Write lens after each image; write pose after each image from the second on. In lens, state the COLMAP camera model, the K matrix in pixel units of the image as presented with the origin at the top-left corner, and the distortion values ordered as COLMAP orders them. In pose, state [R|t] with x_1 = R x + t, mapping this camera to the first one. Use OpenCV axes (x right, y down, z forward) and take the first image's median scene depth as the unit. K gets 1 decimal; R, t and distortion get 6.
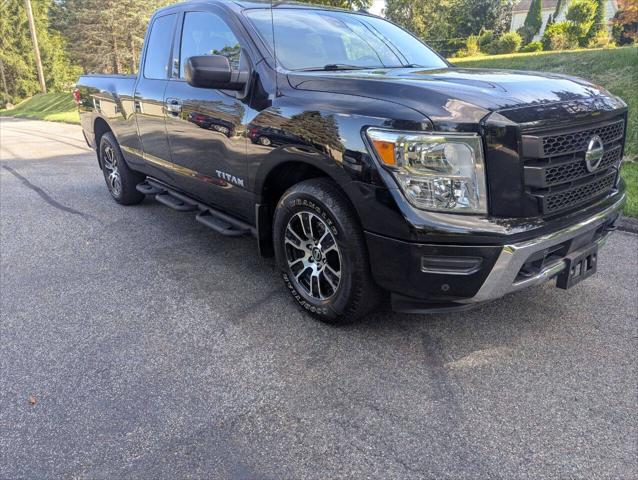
lens RADIAL K [[445.5, 0, 318.8], [0, 445.5, 242.4], [0, 0, 1]] dist [0.045873, -0.035349]
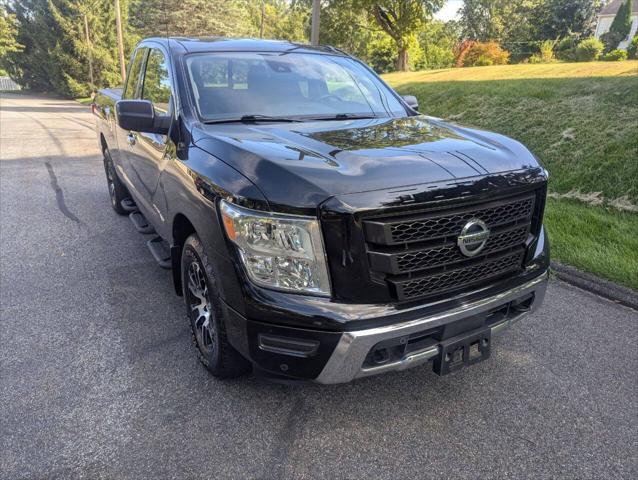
lens RADIAL K [[445.5, 0, 313.2], [0, 445.5, 237.4], [0, 0, 1]] dist [0.045873, -0.035349]
pose [[0.985728, 0.085718, -0.144891, 0.315595], [-0.086131, 0.996278, 0.003427, -0.129621], [0.144646, 0.009102, 0.989442, 0.028367]]
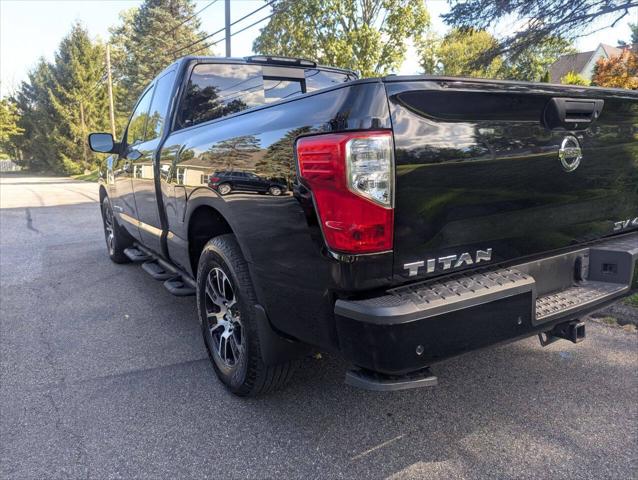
lens RADIAL K [[445.5, 0, 317.5], [0, 445.5, 239.1], [0, 0, 1]] dist [0.045873, -0.035349]
pose [[0.989926, 0.022933, -0.139718, 1.150771], [-0.043359, 0.988488, -0.144956, 0.259395], [0.134785, 0.149554, 0.979524, -0.746036]]
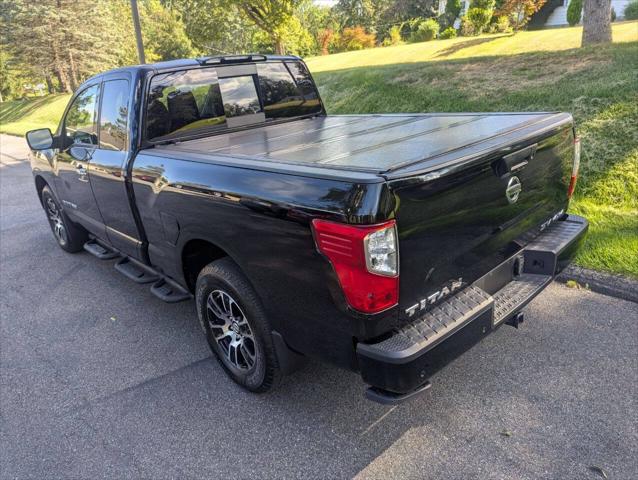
lens RADIAL K [[445.5, 0, 316.5], [0, 445.5, 239.7], [0, 0, 1]] dist [0.045873, -0.035349]
pose [[0.997555, -0.067354, 0.018637, 1.048459], [0.066811, 0.997362, 0.028374, 0.091041], [-0.020499, -0.027059, 0.999424, -0.880278]]
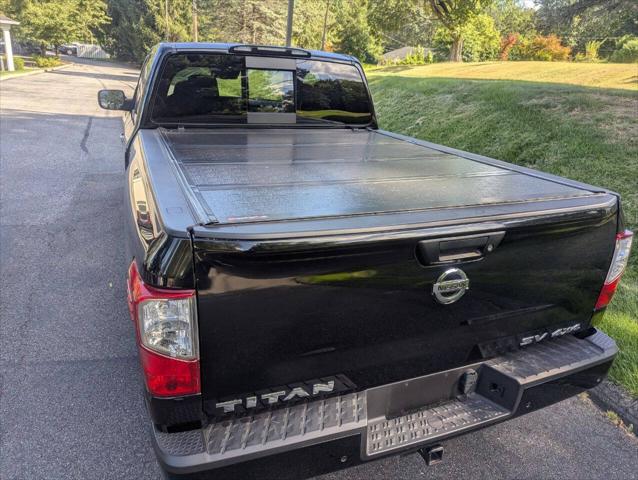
lens RADIAL K [[445.5, 0, 327.1], [0, 445.5, 240.7], [0, 0, 1]] dist [0.045873, -0.035349]
pose [[0.948242, 0.193063, -0.252118, 1.373218], [-0.183505, 0.981117, 0.061123, -0.005516], [0.259158, -0.011694, 0.965764, -0.694570]]
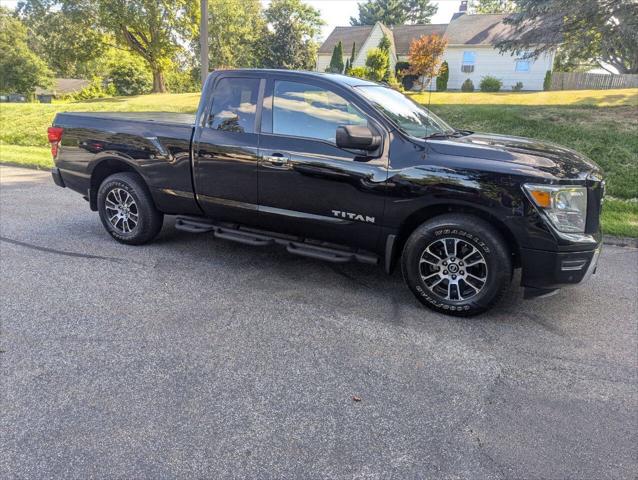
lens RADIAL K [[445.5, 0, 309.1], [0, 445.5, 236.3], [0, 0, 1]] dist [0.045873, -0.035349]
pose [[0.917980, -0.069545, 0.390481, -0.836012], [0.092290, 0.994938, -0.039765, -0.050993], [-0.385739, 0.072541, 0.919752, -0.107647]]
